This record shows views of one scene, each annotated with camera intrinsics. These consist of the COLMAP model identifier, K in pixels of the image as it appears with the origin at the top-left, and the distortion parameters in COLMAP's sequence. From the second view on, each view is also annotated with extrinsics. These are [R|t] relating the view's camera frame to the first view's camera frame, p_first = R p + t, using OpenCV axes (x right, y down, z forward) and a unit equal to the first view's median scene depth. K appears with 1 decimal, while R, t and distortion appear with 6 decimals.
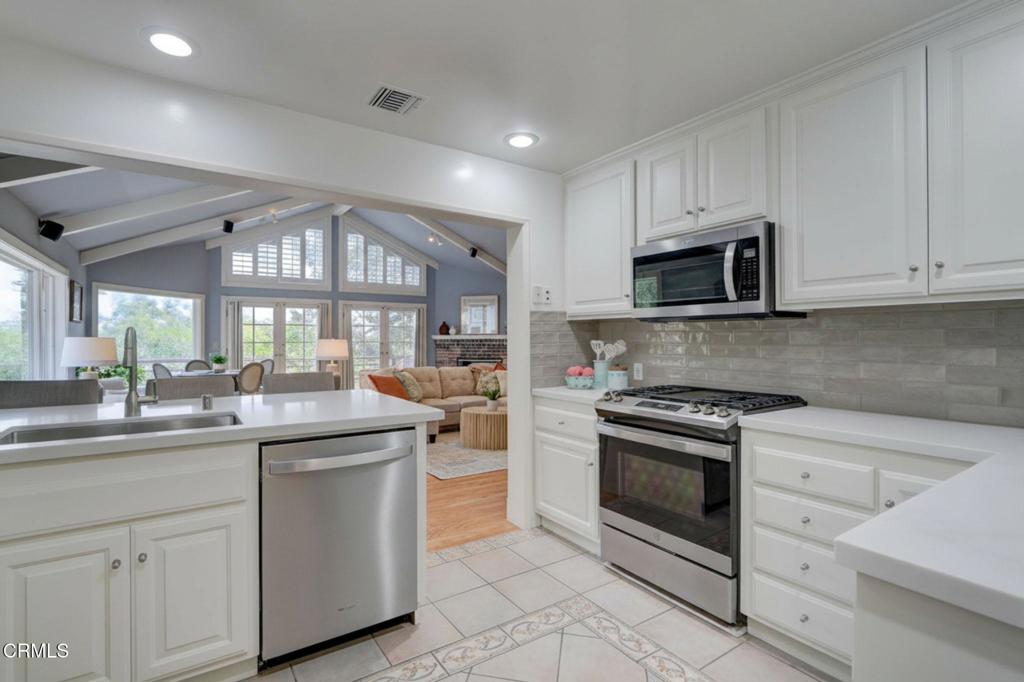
lens RADIAL K [[472.7, 0, 486.5], [0, 472.7, 336.7], [0, 0, 1]] dist [-0.001661, 0.000354]
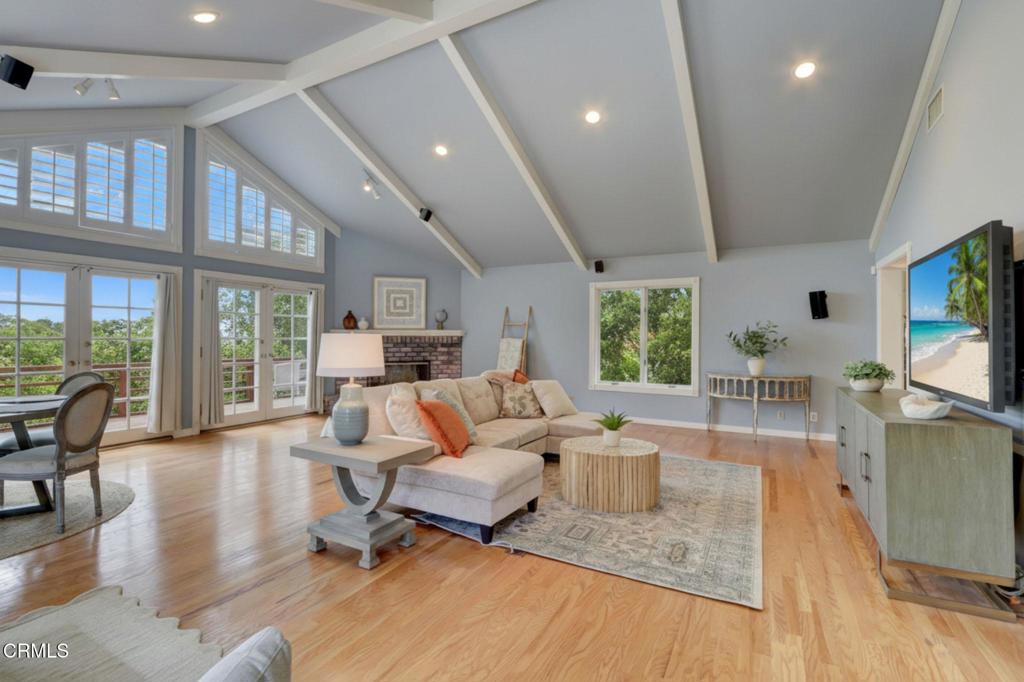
lens RADIAL K [[472.7, 0, 486.5], [0, 472.7, 336.7], [0, 0, 1]] dist [-0.001661, 0.000354]
pose [[0.889764, 0.006805, 0.456371, -0.806924], [-0.009740, 0.999944, 0.004078, 0.008764], [-0.456317, -0.008073, 0.889780, 0.937257]]
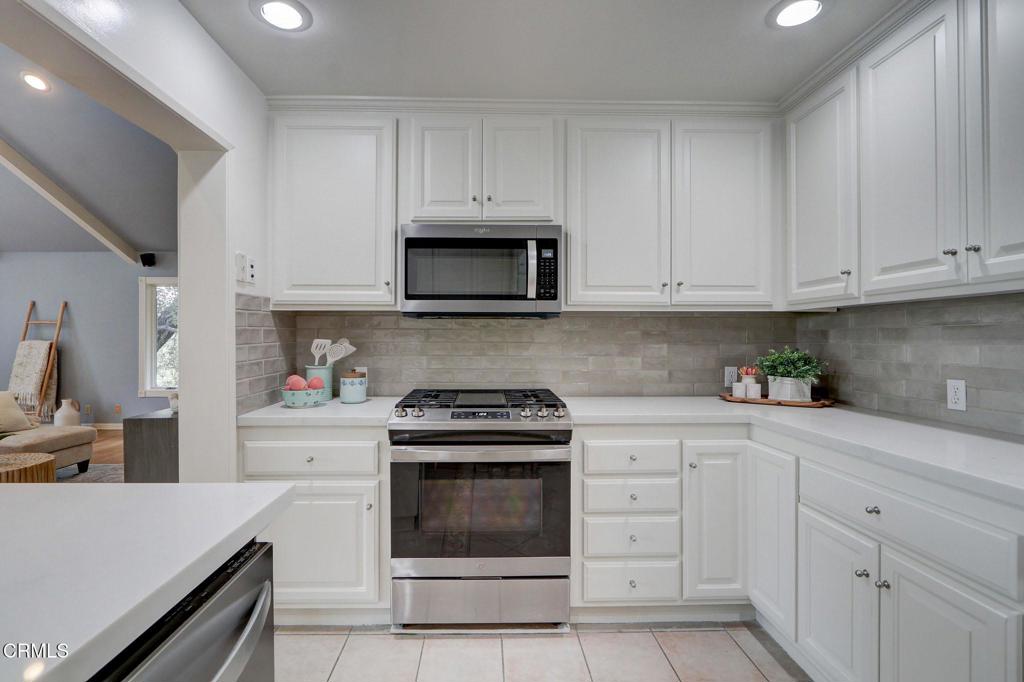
lens RADIAL K [[472.7, 0, 486.5], [0, 472.7, 336.7], [0, 0, 1]] dist [-0.001661, 0.000354]
pose [[0.530170, 0.002631, 0.847887, -0.264969], [-0.004559, 0.999990, -0.000253, 0.003185], [-0.847879, -0.003732, 0.530177, 0.390008]]
